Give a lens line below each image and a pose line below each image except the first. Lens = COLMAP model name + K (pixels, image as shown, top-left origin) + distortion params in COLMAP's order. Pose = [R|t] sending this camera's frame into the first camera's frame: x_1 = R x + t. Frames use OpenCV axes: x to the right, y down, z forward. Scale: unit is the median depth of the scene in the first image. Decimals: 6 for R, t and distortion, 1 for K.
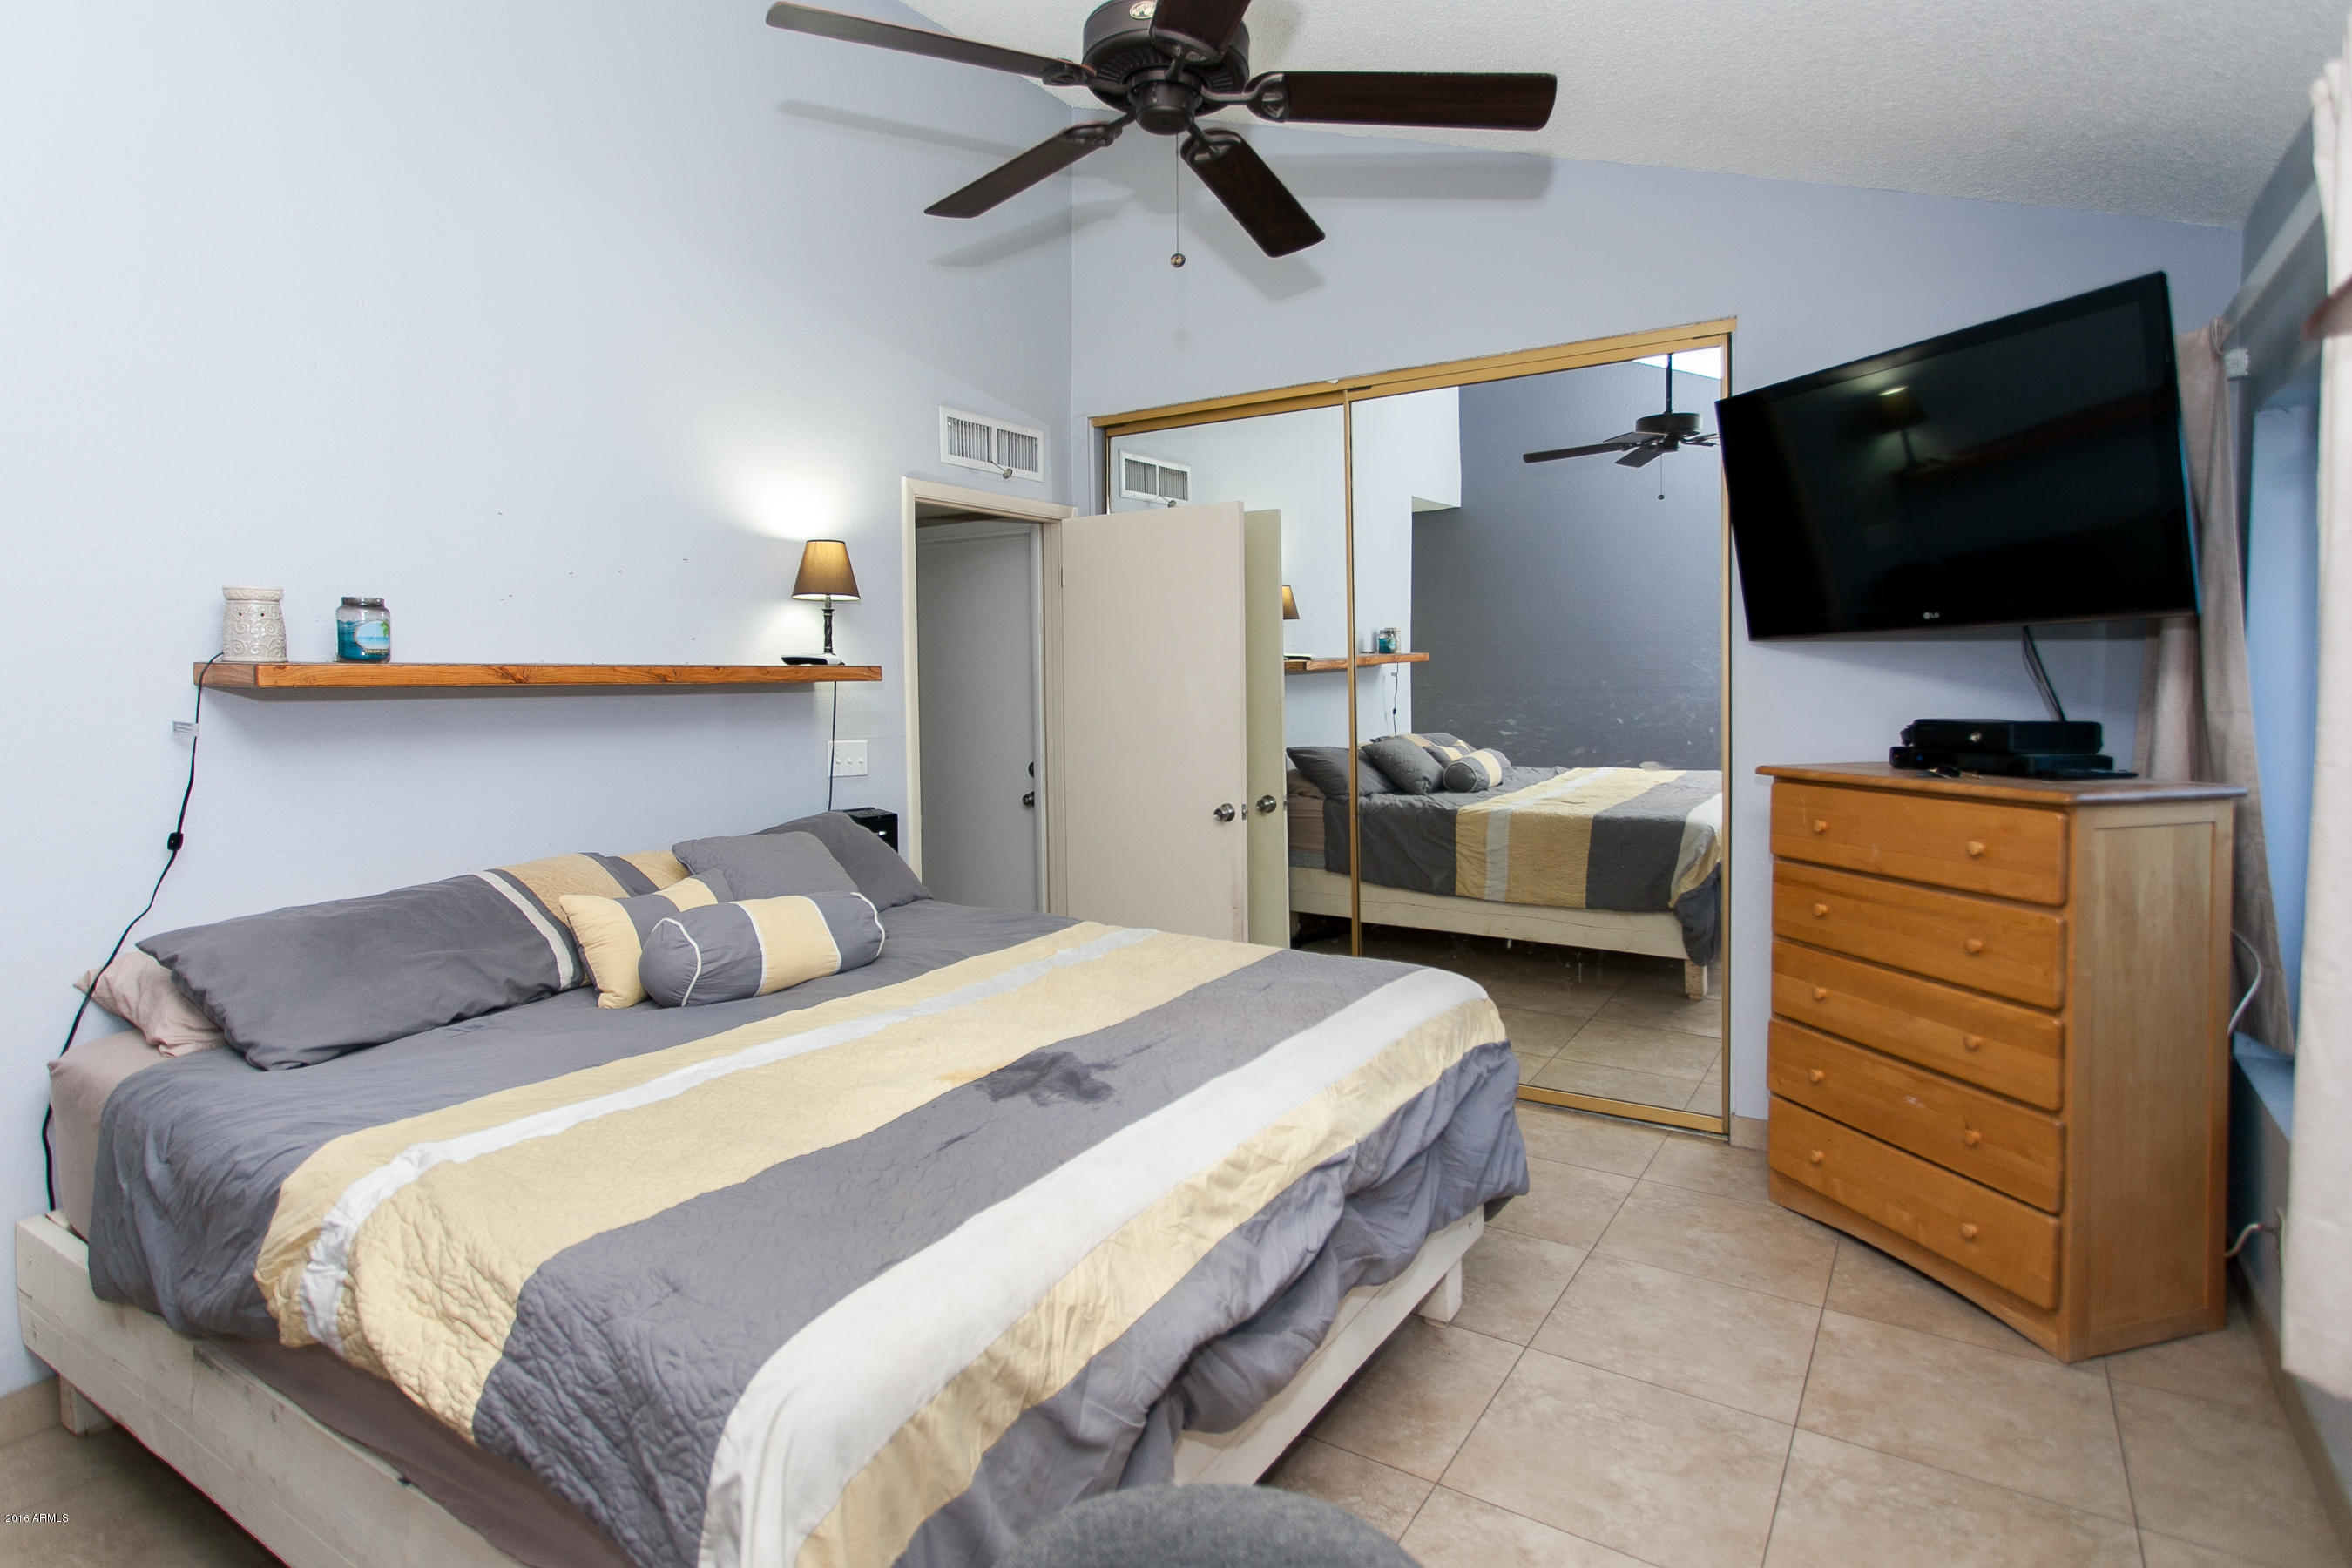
lens RADIAL K [[1213.3, 0, 1188.3], [0, 1213.3, 693.5], [0, 0, 1]] dist [-0.002260, -0.000120]
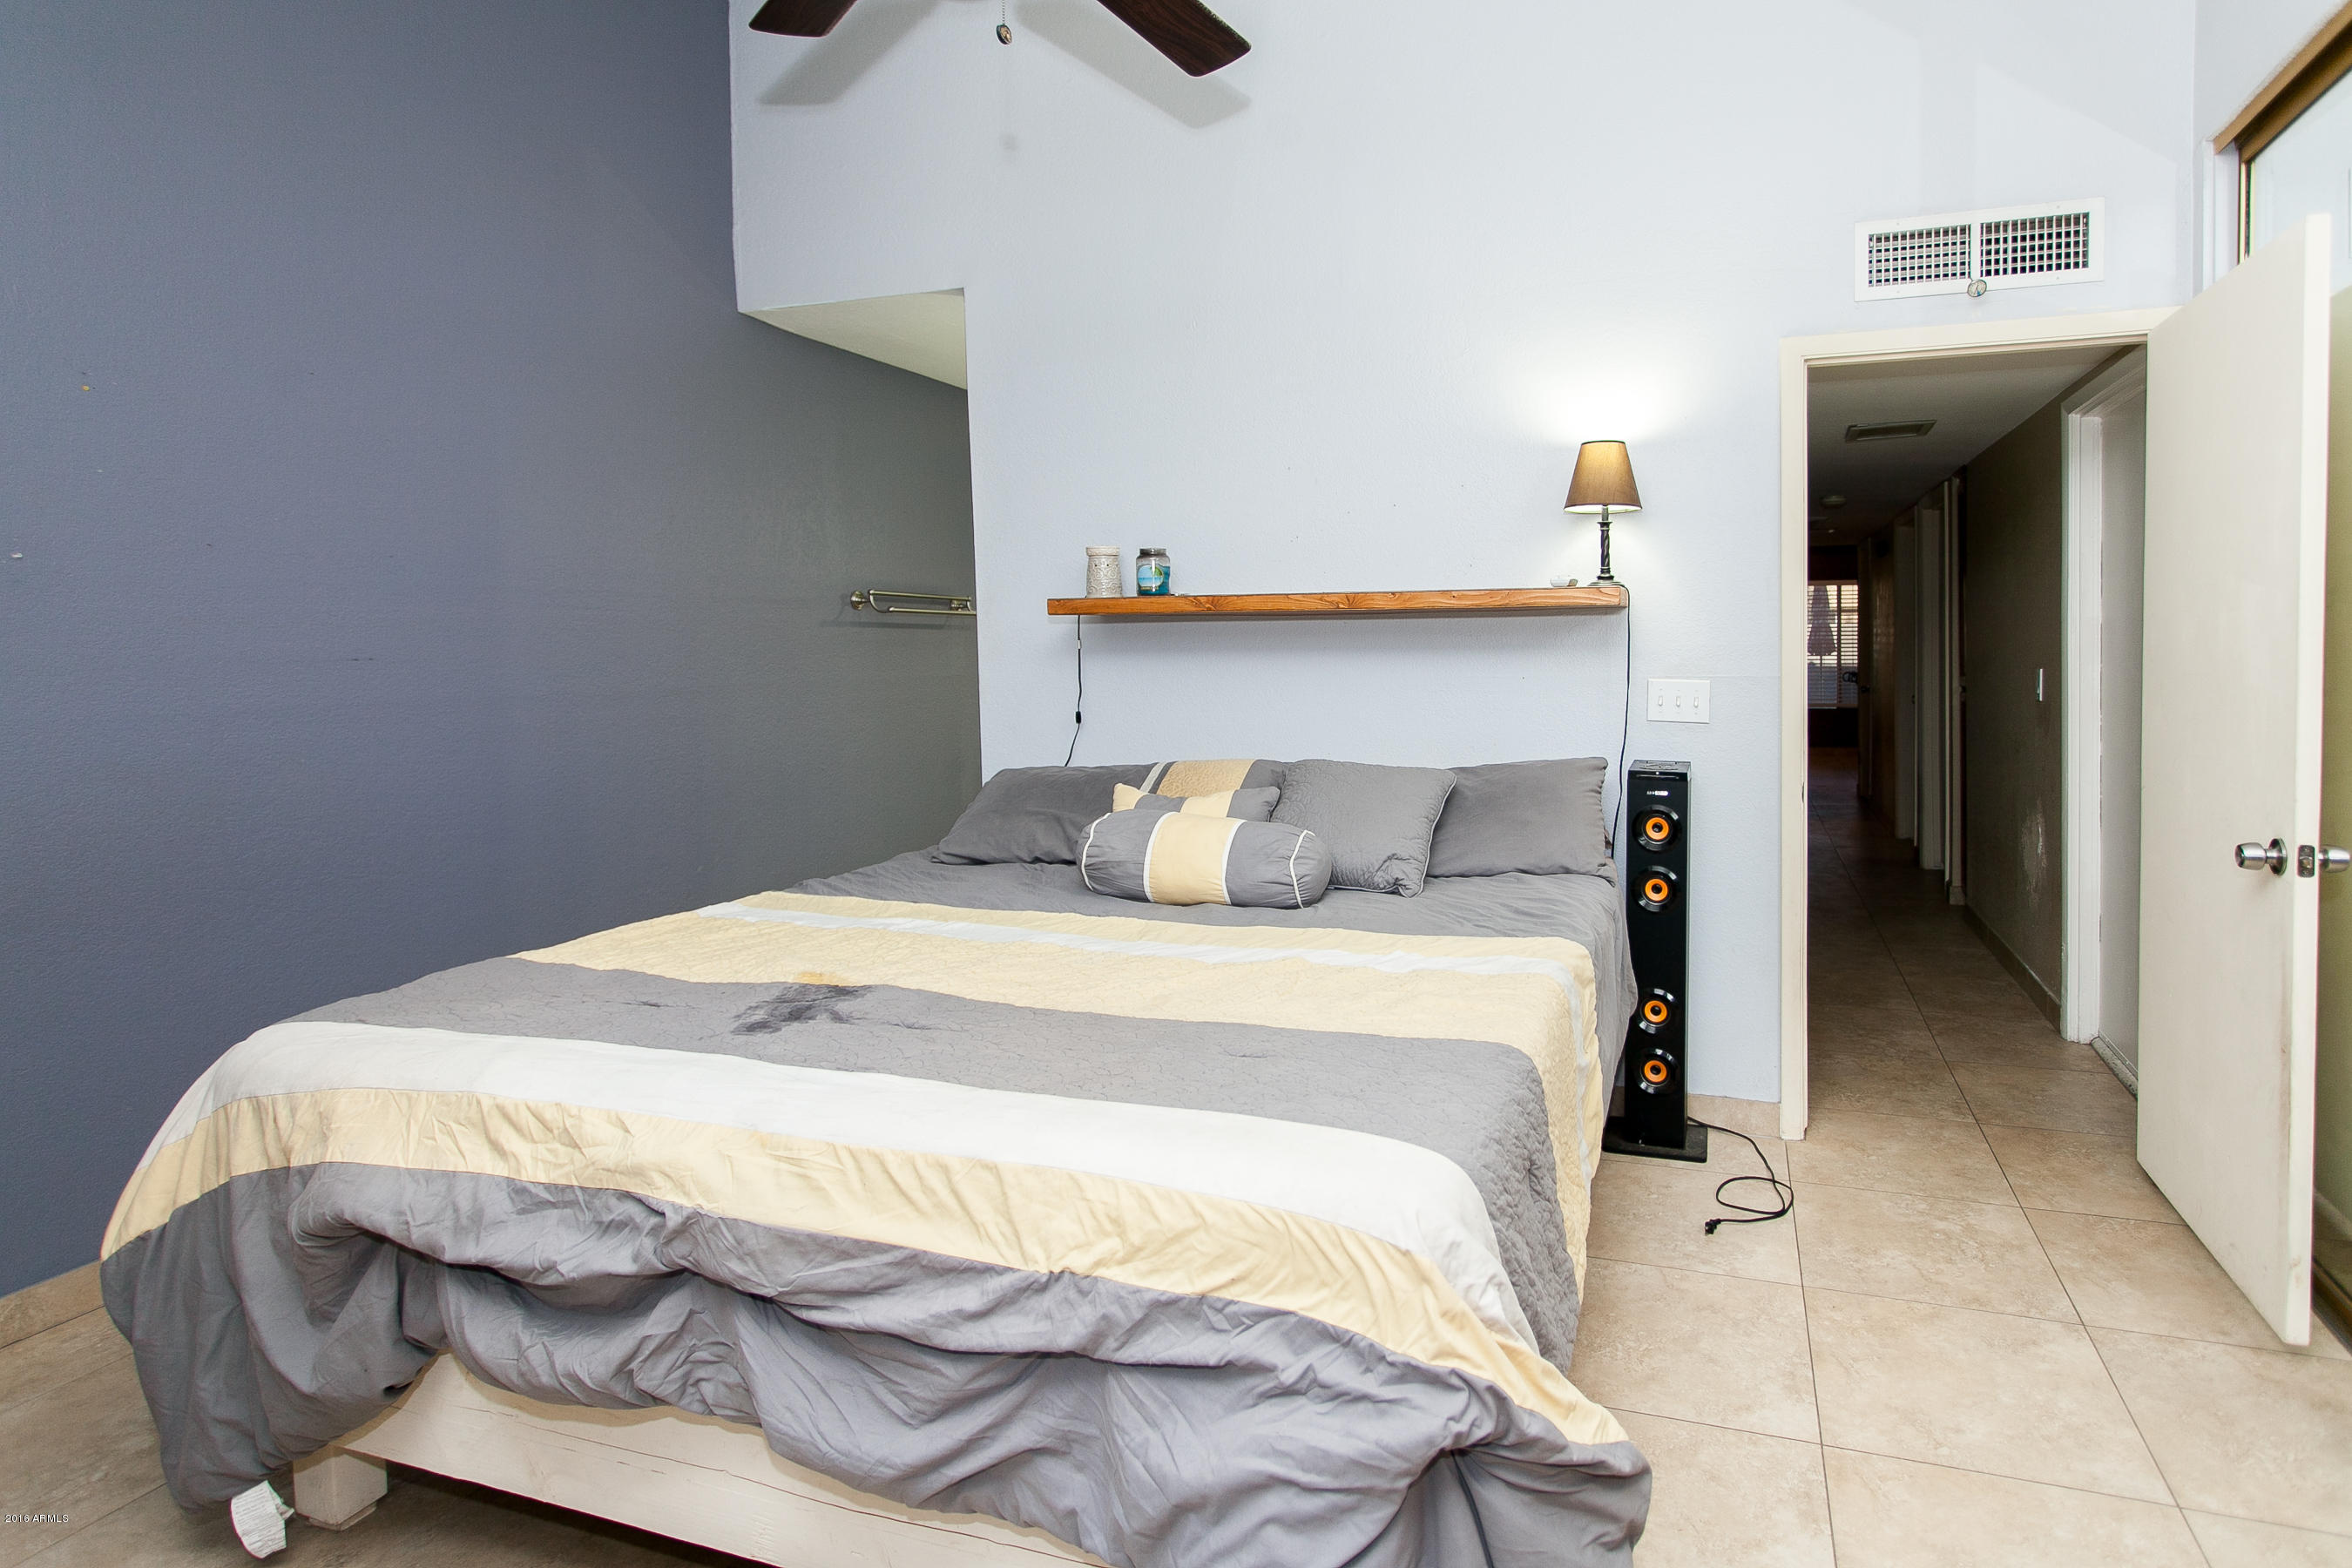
lens RADIAL K [[1142.8, 0, 1195.6], [0, 1142.8, 672.1], [0, 0, 1]] dist [-0.007787, 0.000453]
pose [[0.280855, 0.039221, -0.958948, 0.399494], [-0.004308, 0.999206, 0.039606, 0.005401], [0.959741, -0.006992, 0.280801, 0.498176]]
